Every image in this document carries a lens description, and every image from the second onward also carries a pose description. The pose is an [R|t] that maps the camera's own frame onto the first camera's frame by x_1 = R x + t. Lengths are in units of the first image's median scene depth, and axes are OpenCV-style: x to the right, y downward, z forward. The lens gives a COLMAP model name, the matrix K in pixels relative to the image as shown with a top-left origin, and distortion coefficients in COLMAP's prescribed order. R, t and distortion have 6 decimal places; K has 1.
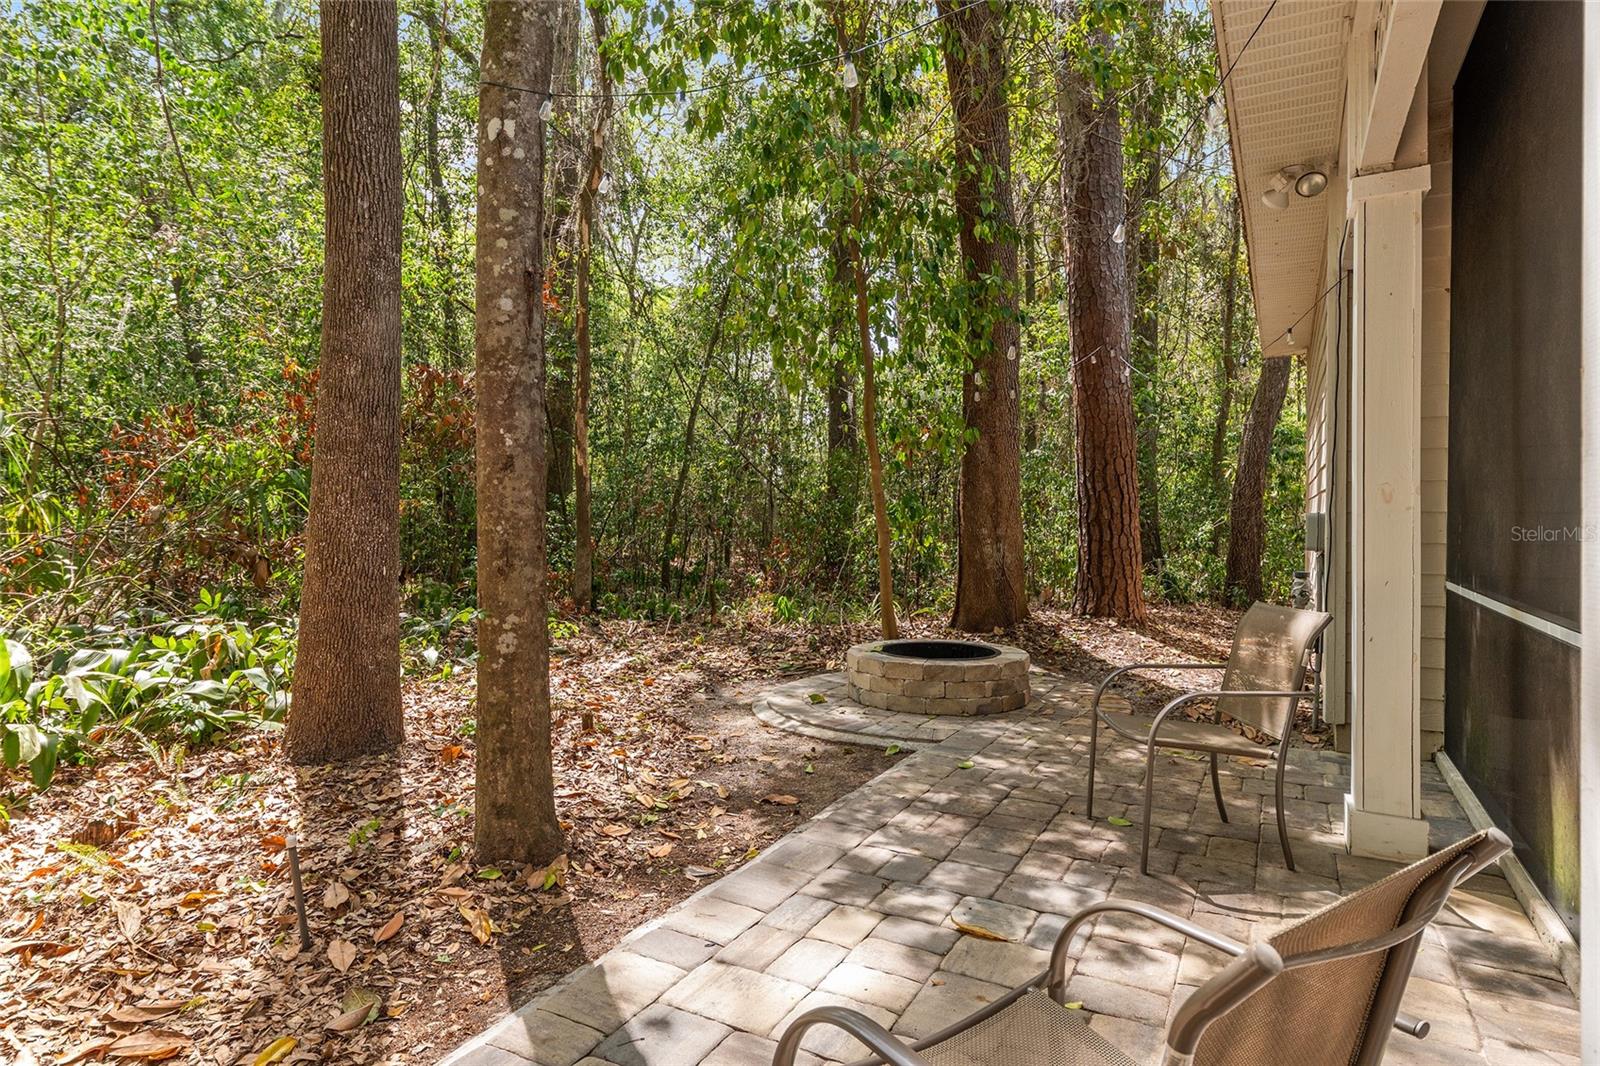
lens RADIAL K [[887.2, 0, 797.4], [0, 887.2, 529.3], [0, 0, 1]] dist [0.004776, -0.002020]
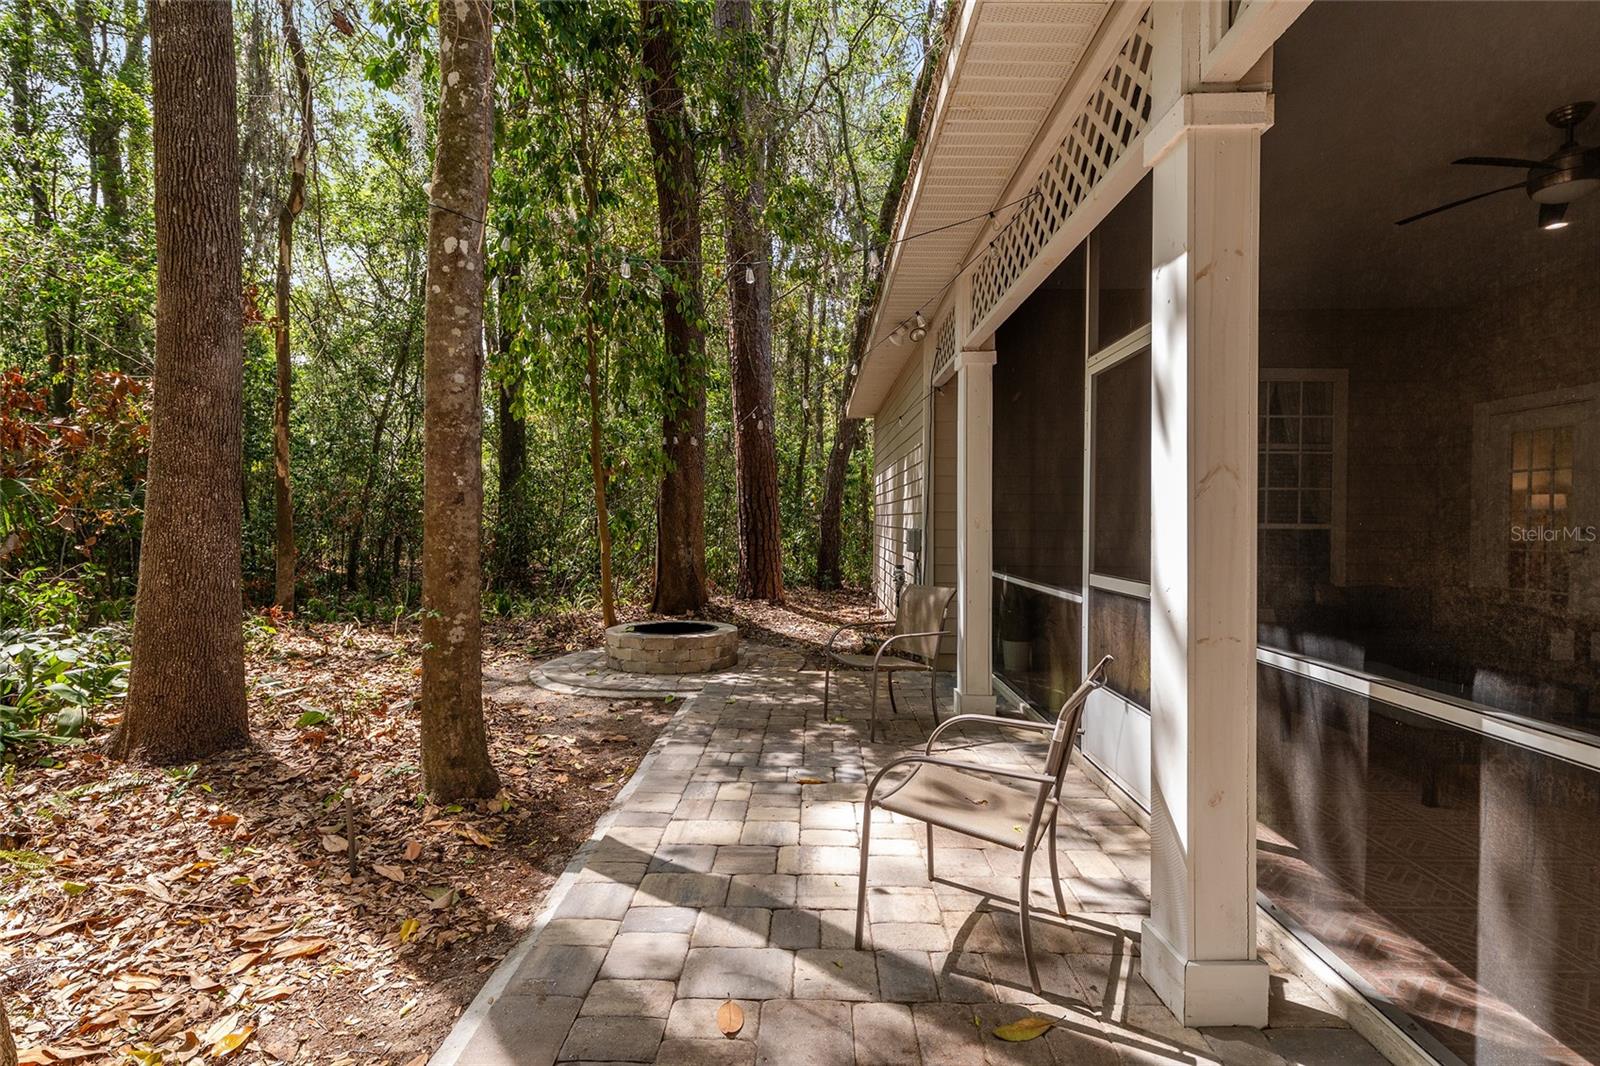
lens RADIAL K [[754.8, 0, 802.7], [0, 754.8, 531.7], [0, 0, 1]] dist [0.003625, 0.000777]
pose [[0.885422, -0.002902, 0.464779, -0.393279], [0.002452, 0.999996, 0.001574, -0.025287], [-0.464782, -0.000254, 0.885425, -0.230899]]
